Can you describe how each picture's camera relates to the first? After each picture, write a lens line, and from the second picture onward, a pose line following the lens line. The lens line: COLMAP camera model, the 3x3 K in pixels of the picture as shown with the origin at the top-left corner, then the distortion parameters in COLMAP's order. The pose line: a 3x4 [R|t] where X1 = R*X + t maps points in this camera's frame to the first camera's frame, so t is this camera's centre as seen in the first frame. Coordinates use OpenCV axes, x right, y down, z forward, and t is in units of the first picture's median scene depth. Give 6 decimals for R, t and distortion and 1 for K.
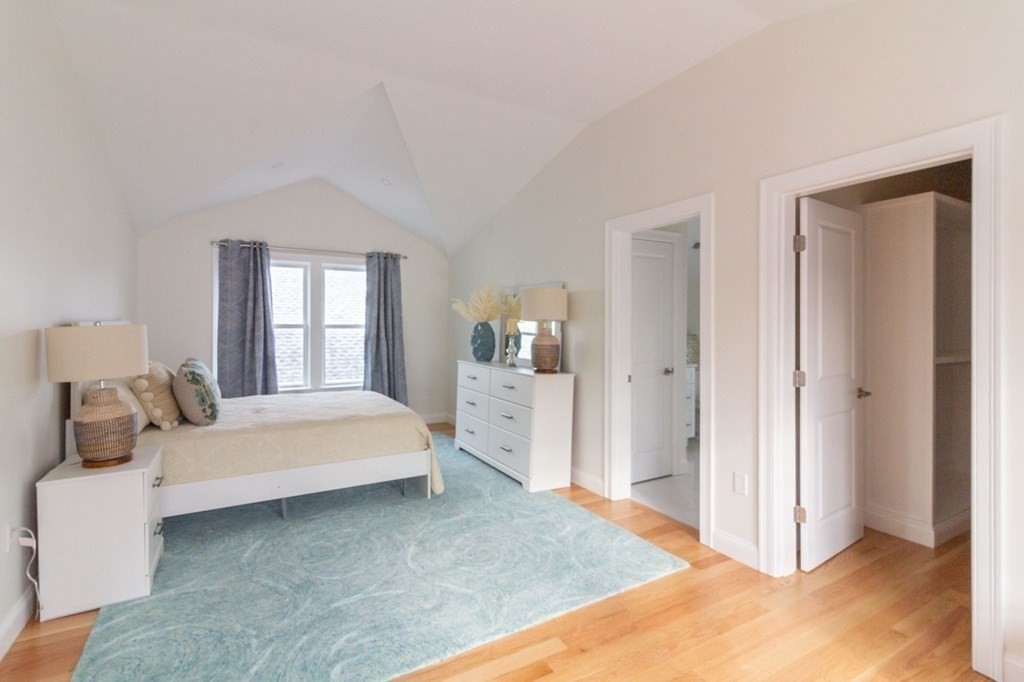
lens RADIAL K [[476.7, 0, 512.0], [0, 476.7, 341.0], [0, 0, 1]] dist [0.001151, 0.001534]
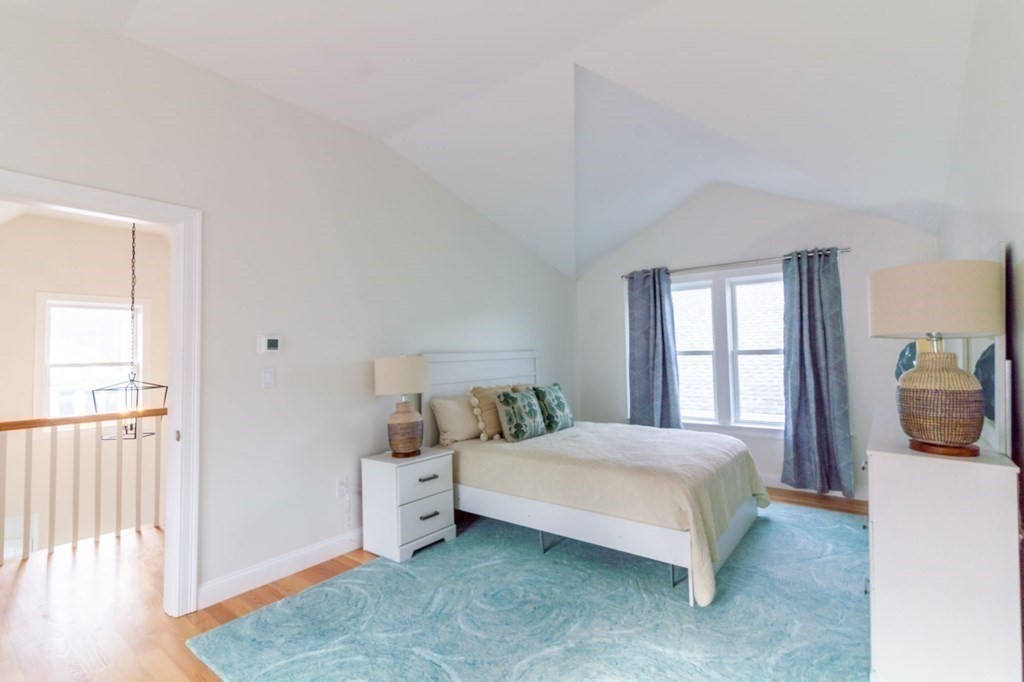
lens RADIAL K [[476.7, 0, 512.0], [0, 476.7, 341.0], [0, 0, 1]] dist [0.001151, 0.001534]
pose [[0.376565, -0.034192, -0.925759, 0.267731], [-0.013892, 0.998998, -0.042547, -0.010833], [0.926286, 0.028883, 0.375713, 0.354703]]
